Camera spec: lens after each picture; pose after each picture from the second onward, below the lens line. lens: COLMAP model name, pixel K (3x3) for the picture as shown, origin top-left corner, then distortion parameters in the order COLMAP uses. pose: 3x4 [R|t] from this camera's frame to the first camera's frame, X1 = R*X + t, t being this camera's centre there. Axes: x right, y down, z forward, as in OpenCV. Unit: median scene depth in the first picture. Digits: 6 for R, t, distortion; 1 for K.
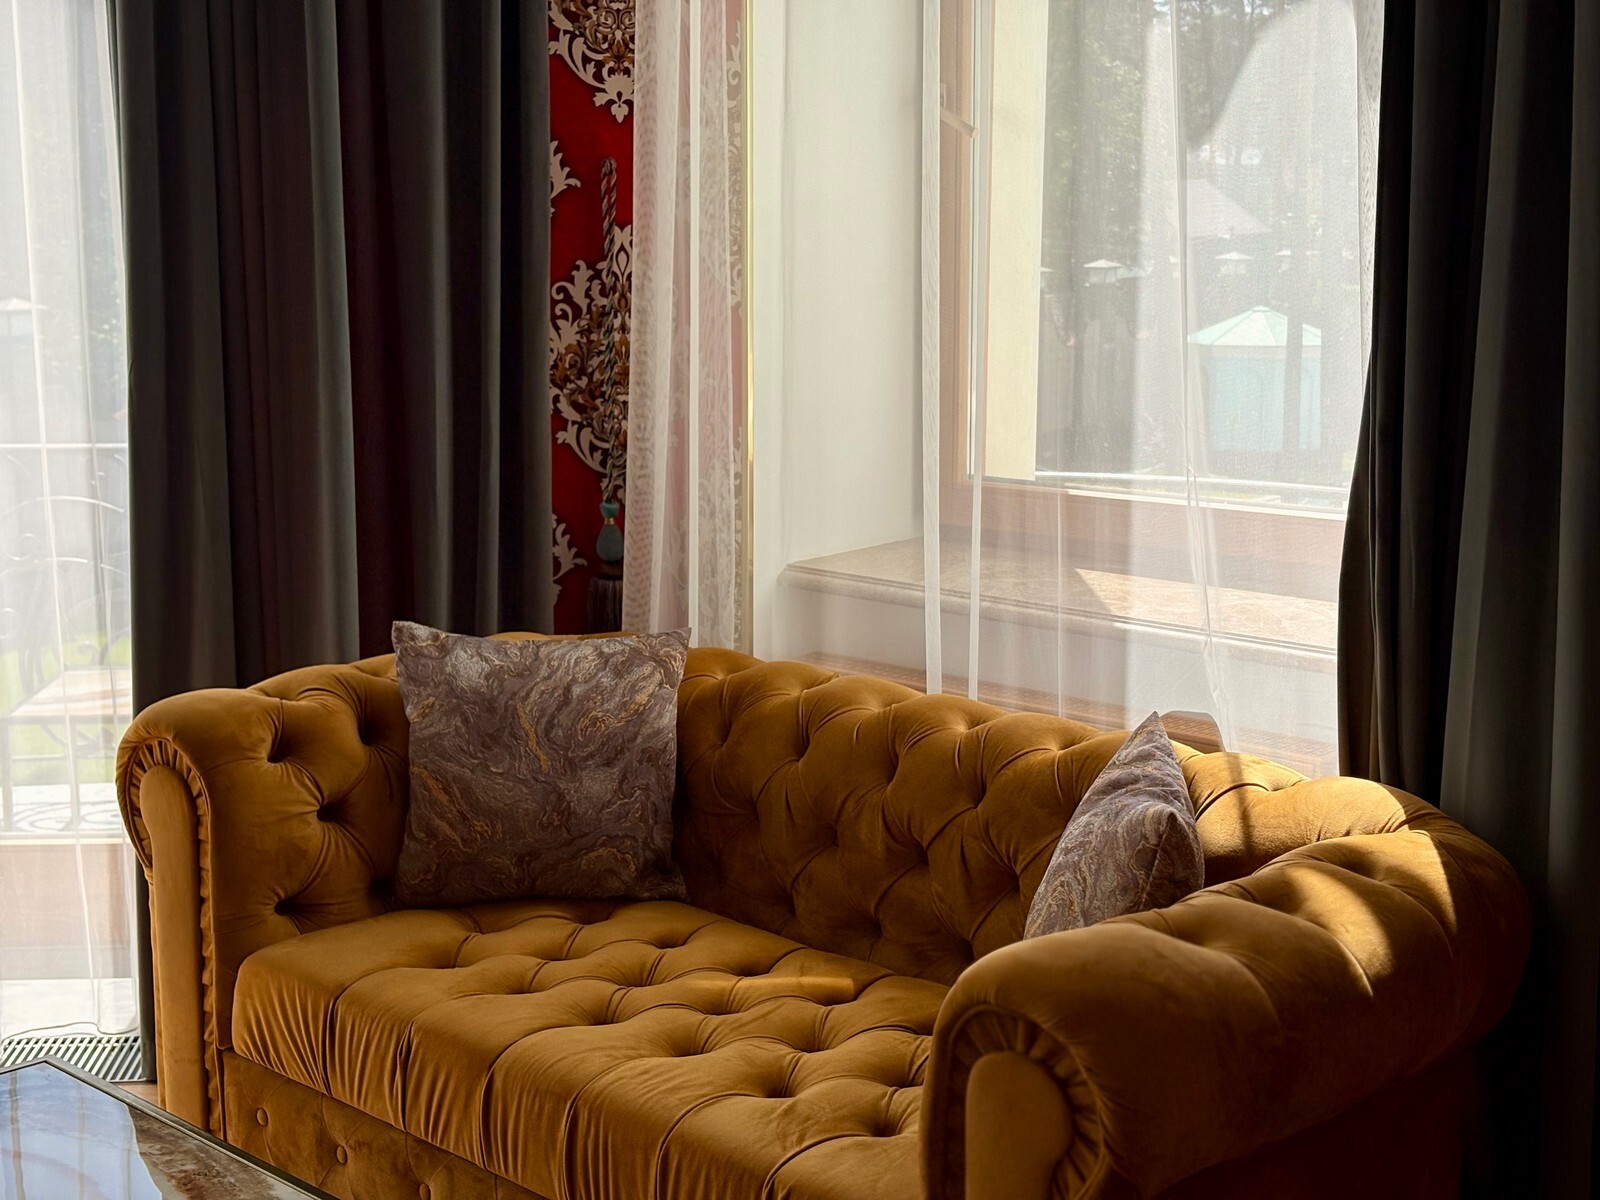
lens RADIAL K [[2400.7, 0, 801.9], [0, 2400.7, 623.1], [0, 0, 1]] dist [0.244898, -0.965420]
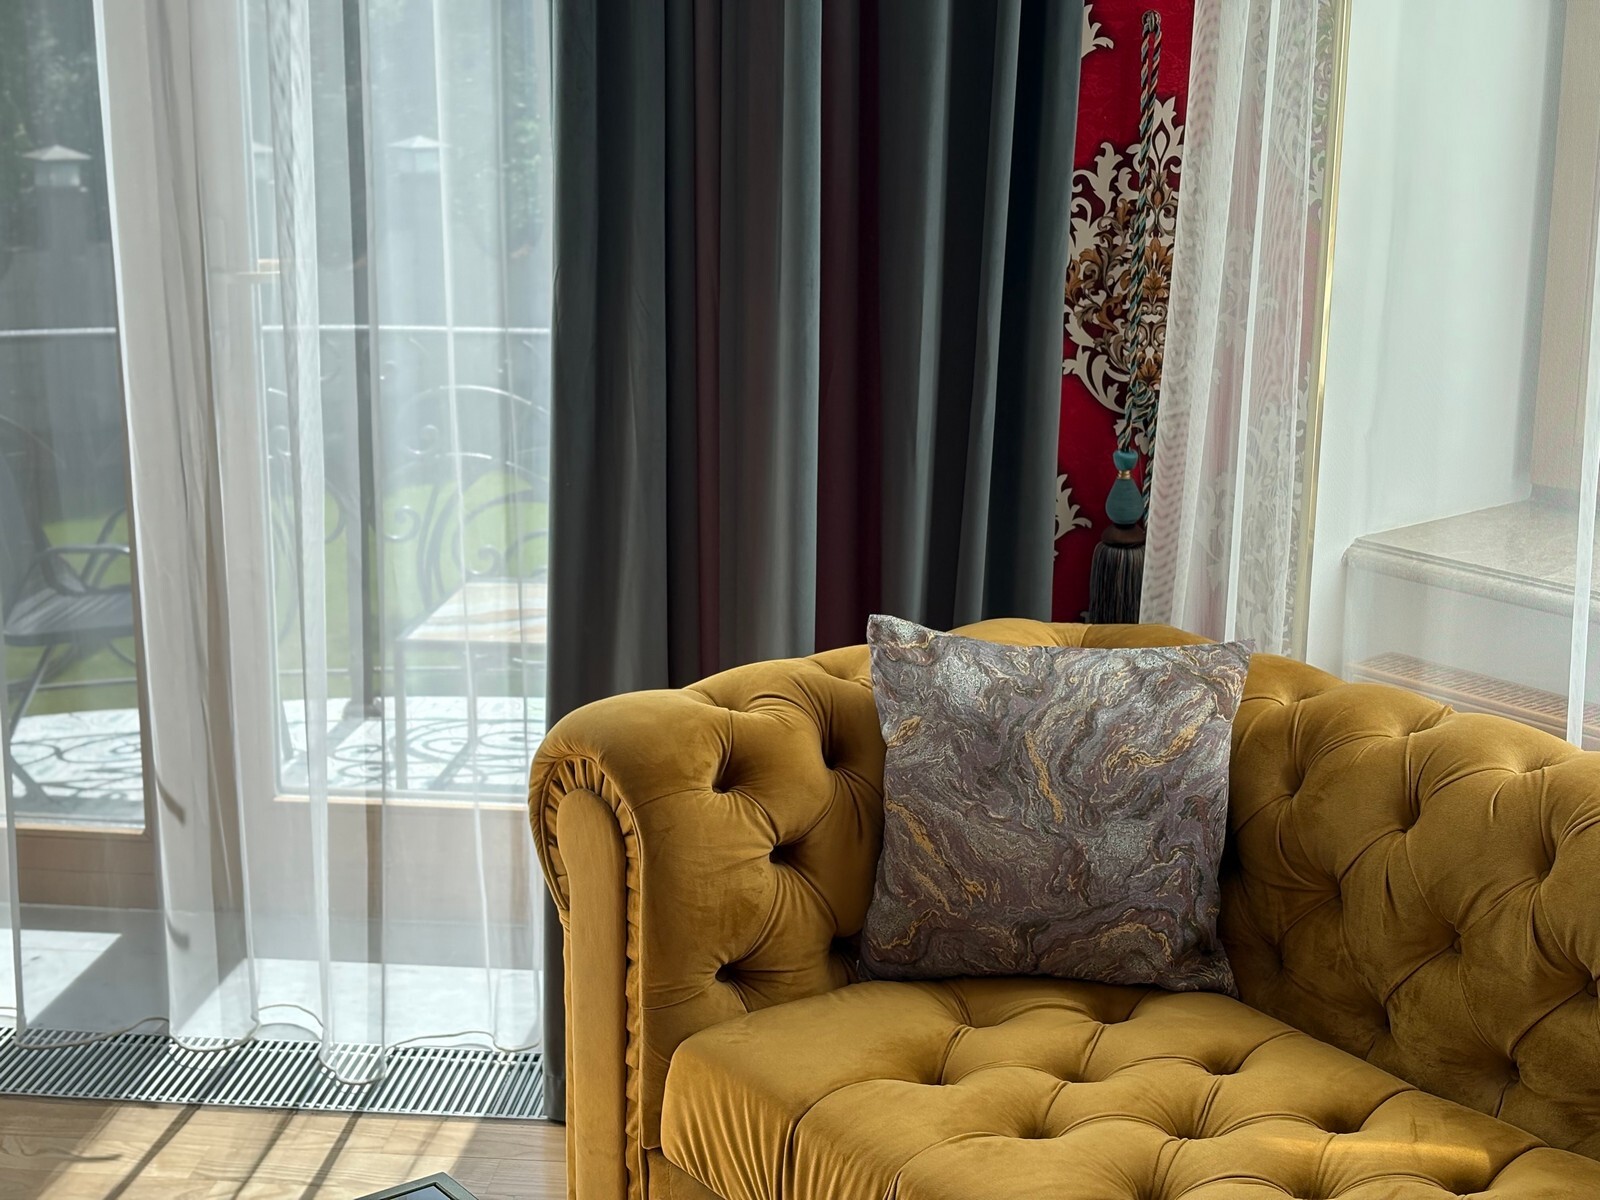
lens RADIAL K [[2400.7, 0, 801.9], [0, 2400.7, 623.1], [0, 0, 1]] dist [0.244898, -0.965420]
pose [[0.987650, 0.044812, -0.150132, -0.074047], [-0.035027, 0.997125, 0.067199, -0.050425], [0.152712, -0.061110, 0.986380, 0.225899]]
